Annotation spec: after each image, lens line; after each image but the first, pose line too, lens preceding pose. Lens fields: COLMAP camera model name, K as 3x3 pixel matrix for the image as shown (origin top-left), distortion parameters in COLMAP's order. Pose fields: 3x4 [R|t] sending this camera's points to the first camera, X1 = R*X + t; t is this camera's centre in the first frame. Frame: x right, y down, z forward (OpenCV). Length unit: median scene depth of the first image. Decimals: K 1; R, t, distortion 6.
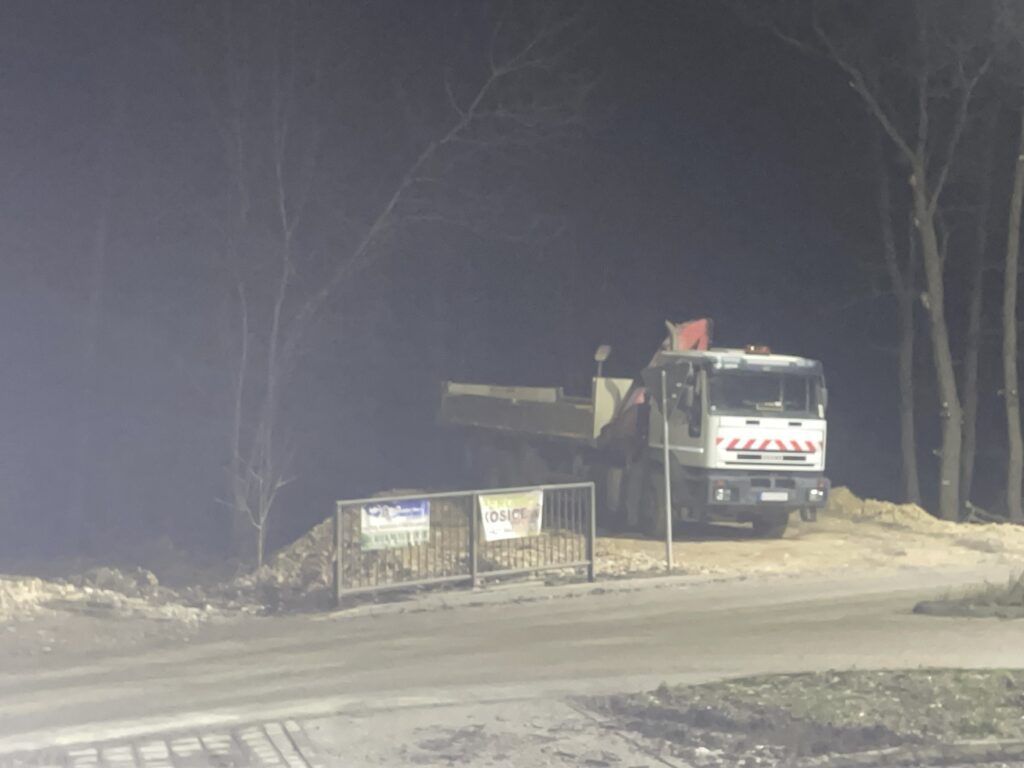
lens RADIAL K [[1880.1, 0, 512.0], [0, 1880.1, 384.0], [0, 0, 1]] dist [0.429379, 0.019489]
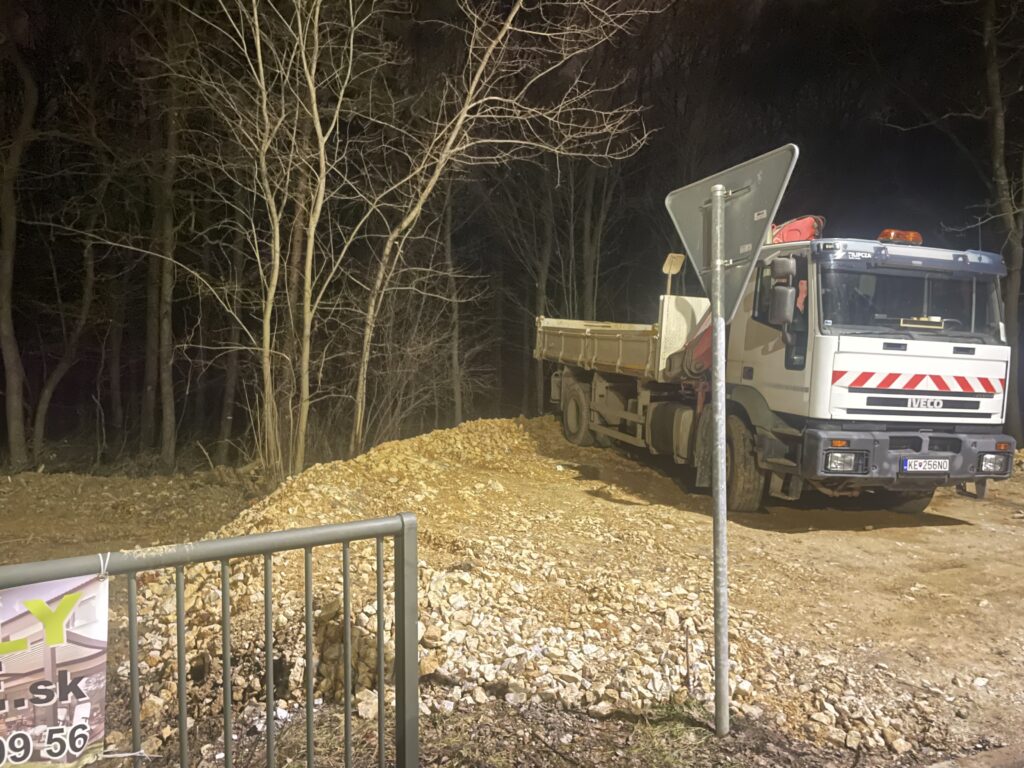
lens RADIAL K [[765.5, 0, 512.0], [0, 765.5, 384.0], [0, 0, 1]] dist [0.042624, -0.003771]
pose [[0.970223, 0.018511, -0.241505, 0.066098], [-0.008724, 0.999099, 0.041532, 0.022931], [0.242056, -0.038189, 0.969510, 0.716332]]
